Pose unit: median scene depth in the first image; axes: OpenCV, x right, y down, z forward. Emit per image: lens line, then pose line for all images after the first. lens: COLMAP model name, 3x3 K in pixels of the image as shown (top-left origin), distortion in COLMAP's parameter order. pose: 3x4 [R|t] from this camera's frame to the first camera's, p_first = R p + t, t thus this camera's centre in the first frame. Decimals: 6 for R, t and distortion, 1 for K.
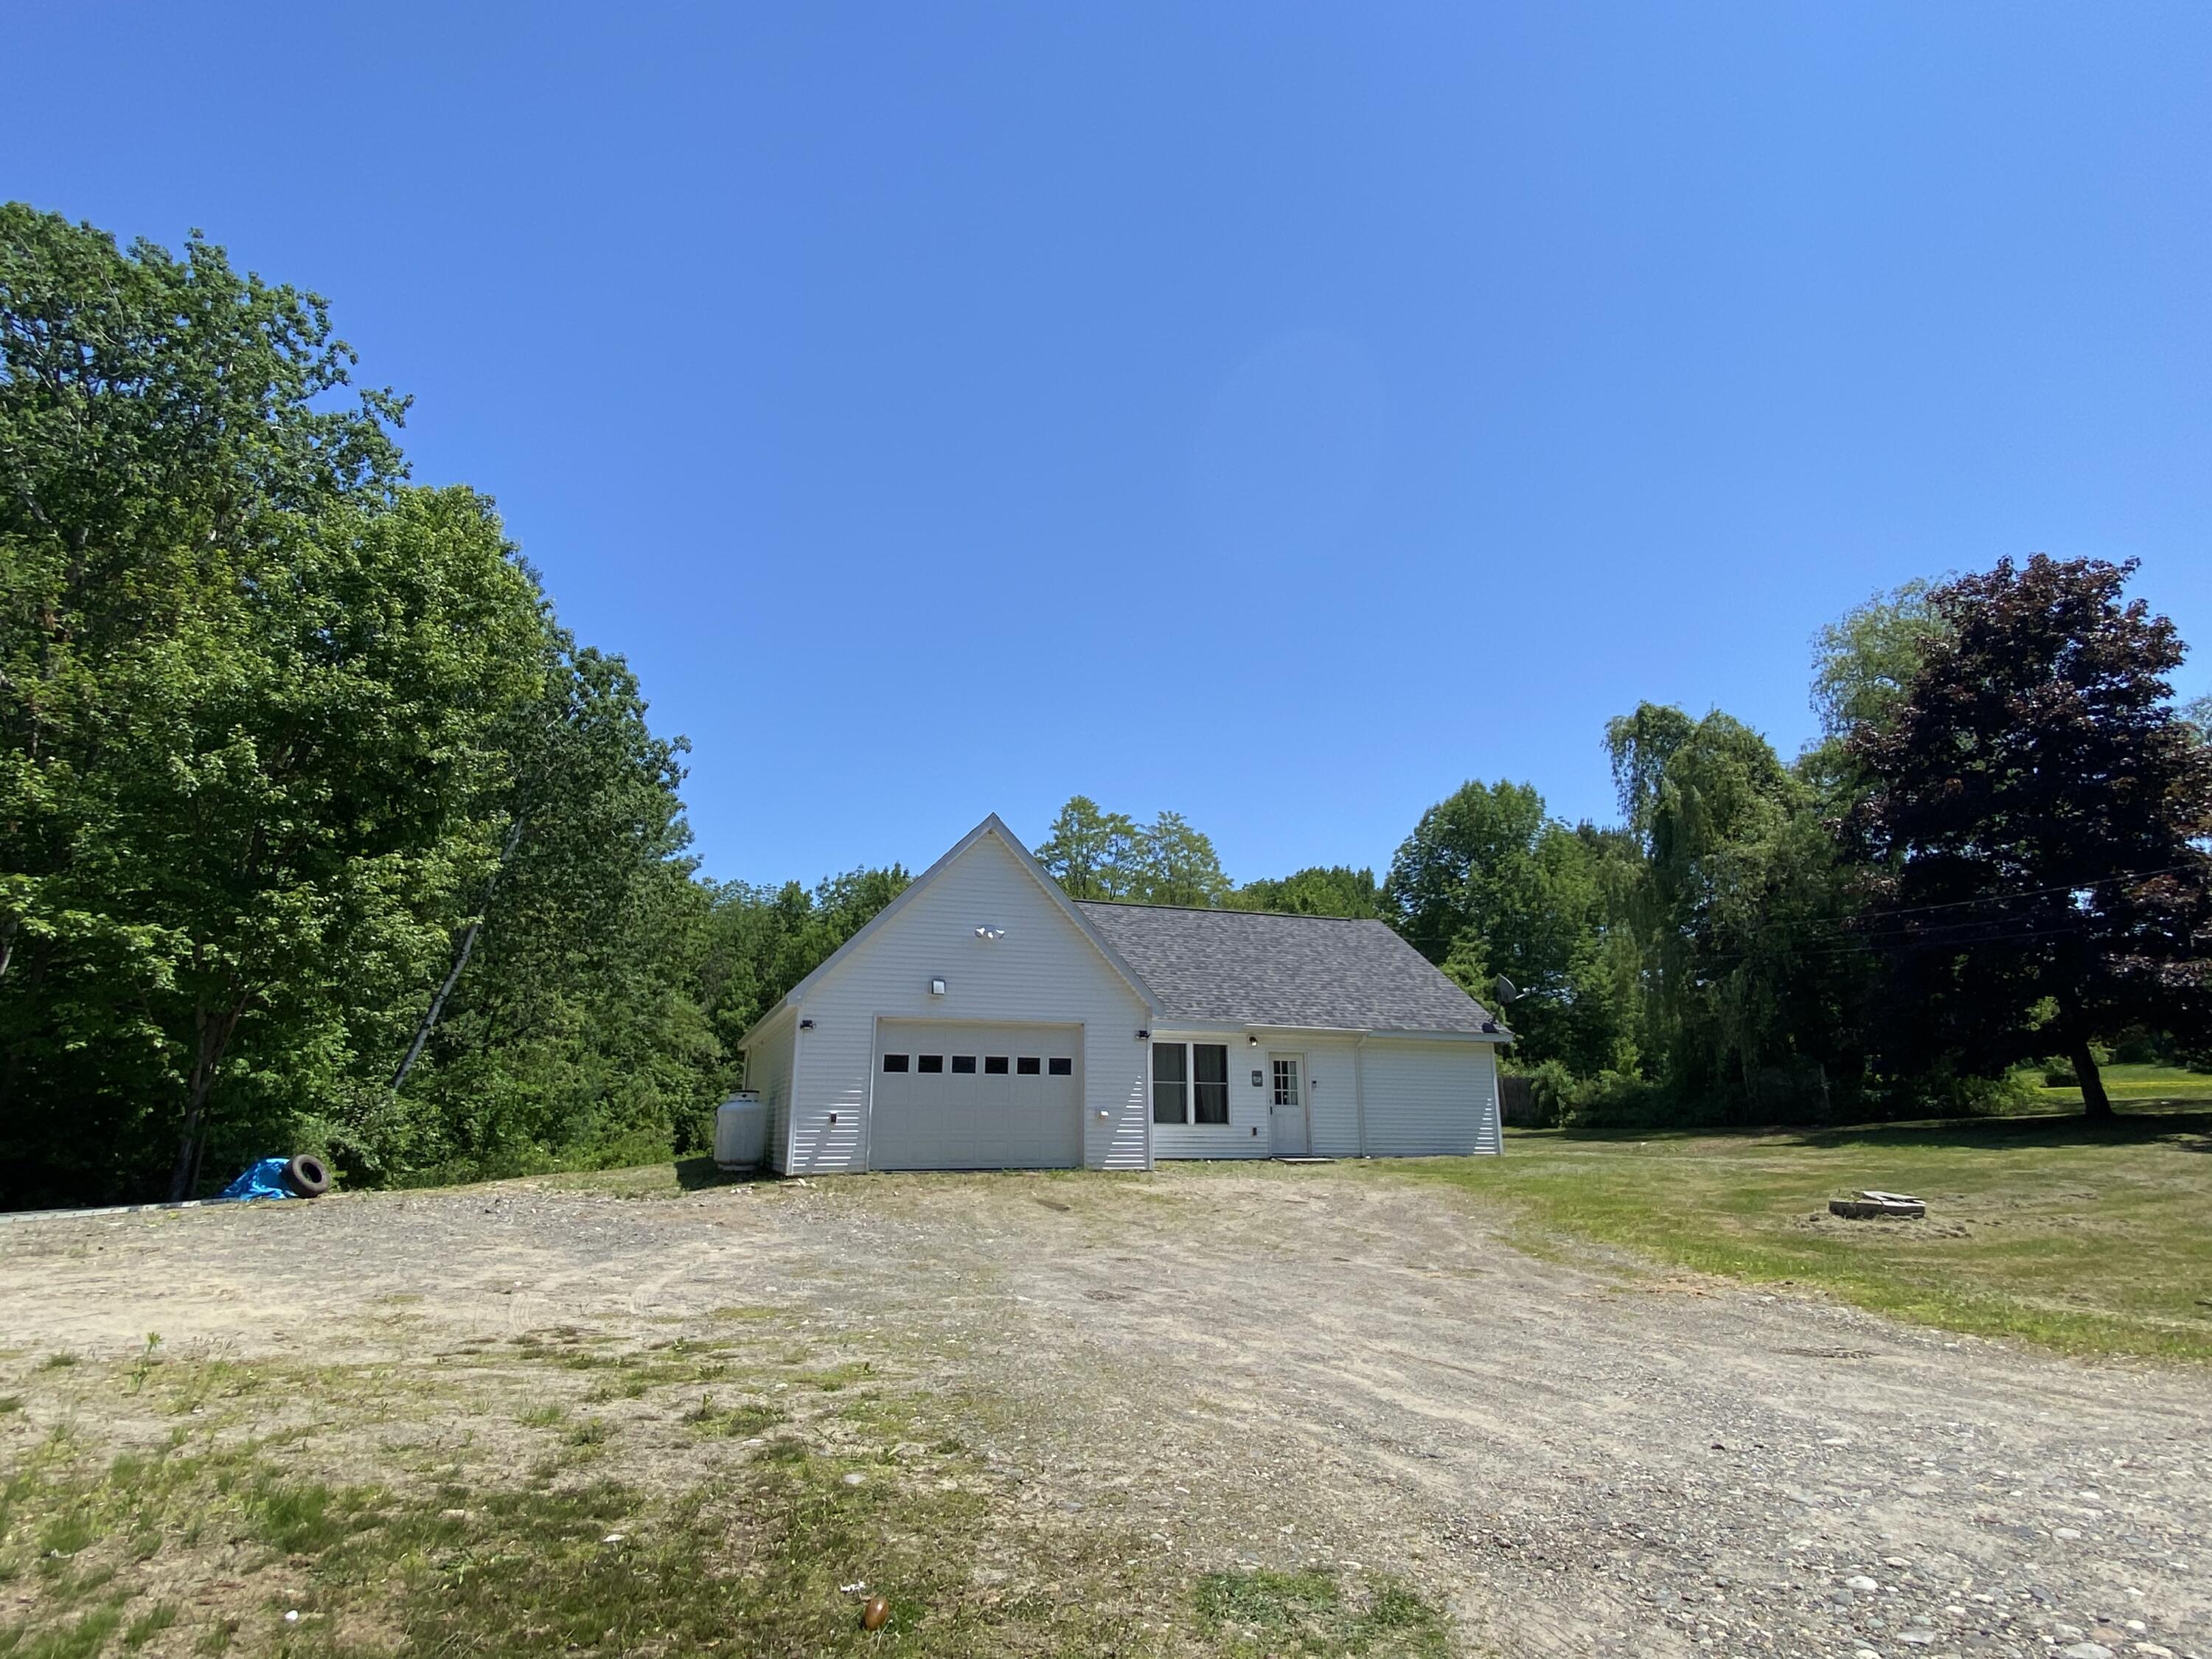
lens RADIAL K [[1145.3, 0, 1109.6], [0, 1145.3, 830.7], [0, 0, 1]] dist [-0.001127, -0.000030]
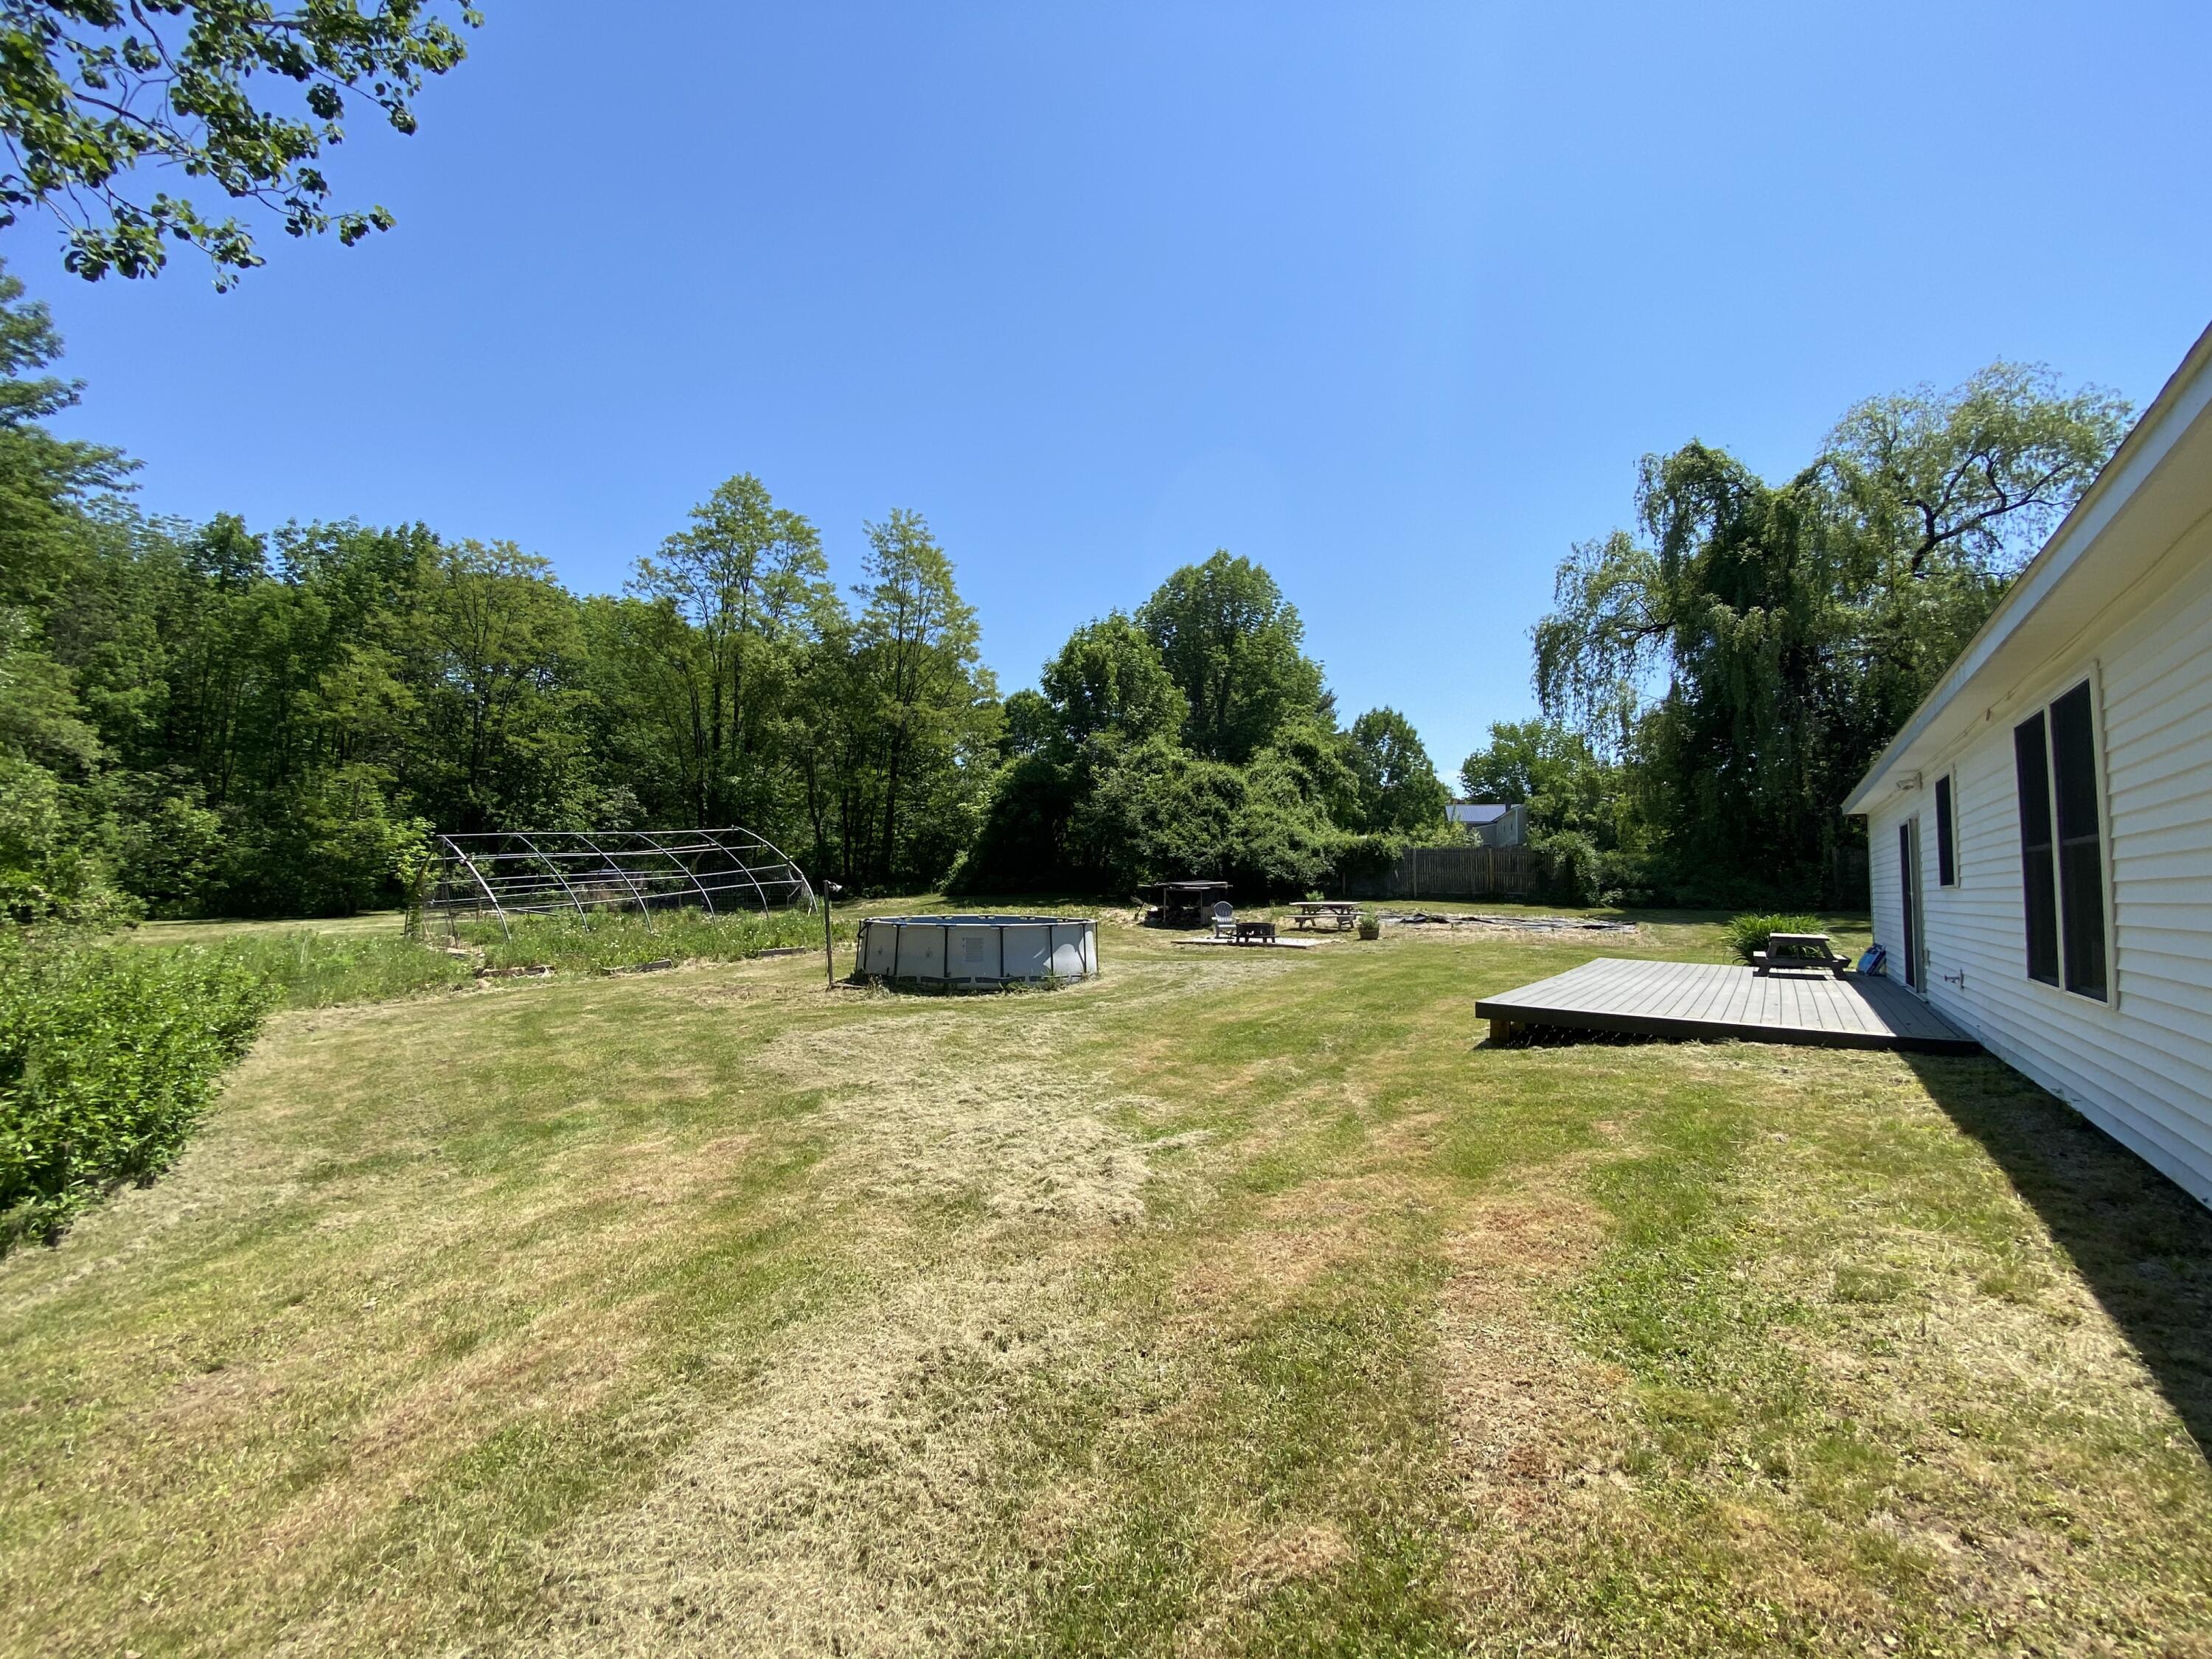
lens RADIAL K [[911.0, 0, 1100.5], [0, 911.0, 835.3], [0, 0, 1]] dist [0.003592, -0.001123]
pose [[0.838155, 0.047503, 0.543359, -0.148488], [-0.157255, 0.974944, 0.157338, 0.071720], [-0.522270, -0.217320, 0.824625, 0.286325]]
